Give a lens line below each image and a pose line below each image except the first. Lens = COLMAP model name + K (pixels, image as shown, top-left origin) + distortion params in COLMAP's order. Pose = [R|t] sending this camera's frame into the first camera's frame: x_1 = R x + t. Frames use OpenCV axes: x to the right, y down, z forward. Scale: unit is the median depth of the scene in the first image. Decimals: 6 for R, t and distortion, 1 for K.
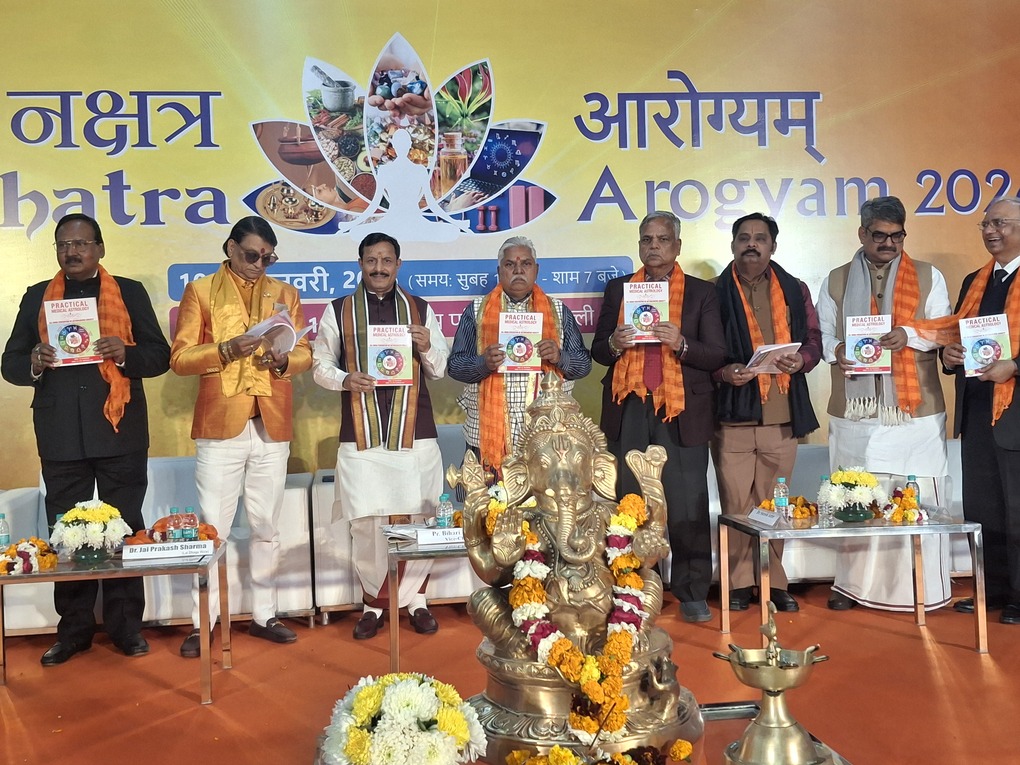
lens RADIAL K [[1042.4, 0, 533.4], [0, 1042.4, 386.9], [0, 0, 1]] dist [0.041041, 0.000000]
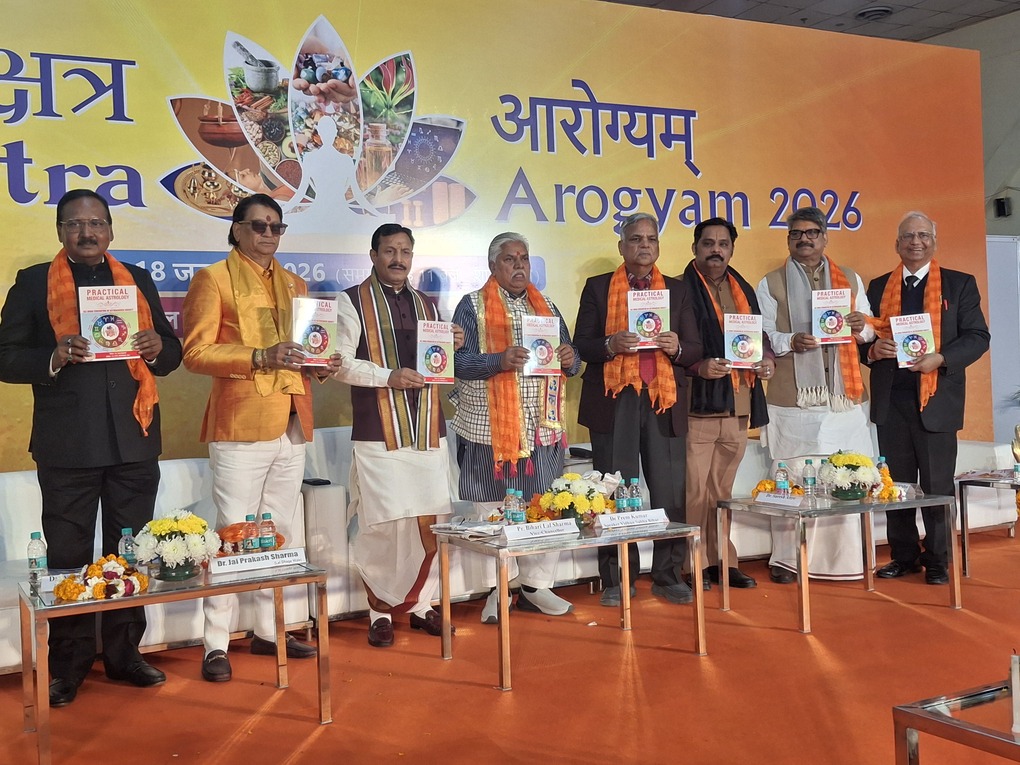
lens RADIAL K [[1042.4, 0, 518.4], [0, 1042.4, 380.7], [0, 0, 1]] dist [0.041041, 0.000000]
pose [[0.946537, -0.008046, 0.322496, -0.280043], [0.011670, 0.999889, -0.009305, 0.006579], [-0.322385, 0.012571, 0.946525, 0.041561]]
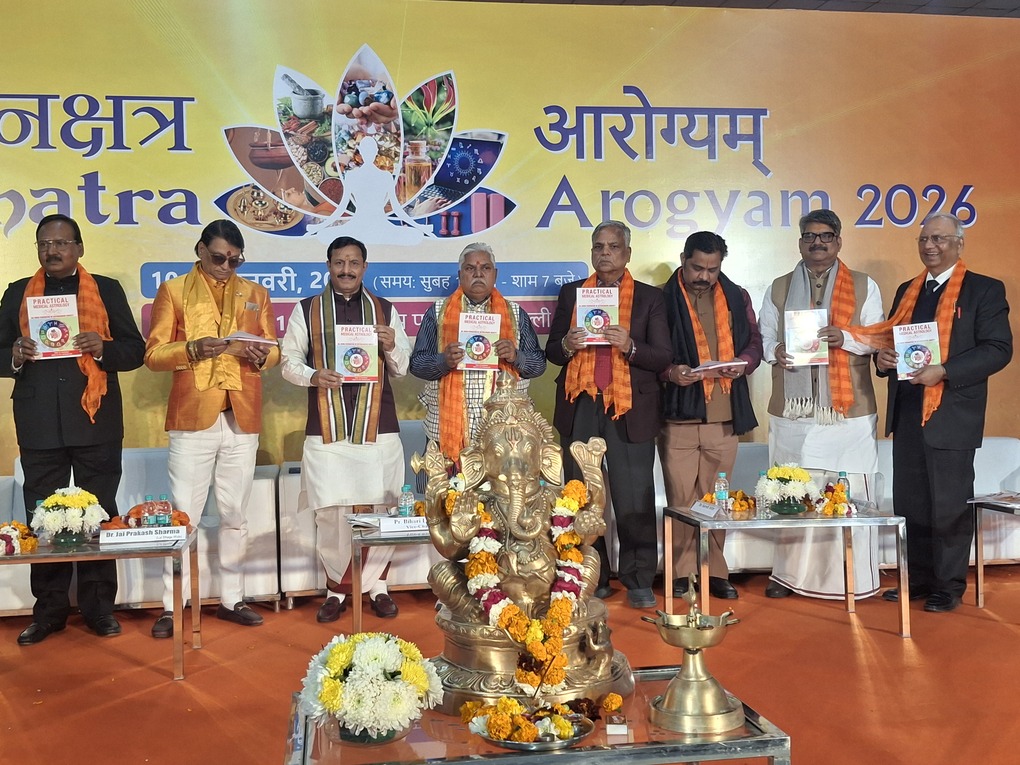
lens RADIAL K [[1042.4, 0, 527.0], [0, 1042.4, 377.4], [0, 0, 1]] dist [0.041041, 0.000000]
pose [[0.999409, 0.012718, 0.031927, 0.001835], [-0.012455, 0.999887, -0.008397, 0.000587], [-0.032030, 0.007994, 0.999455, -0.047741]]
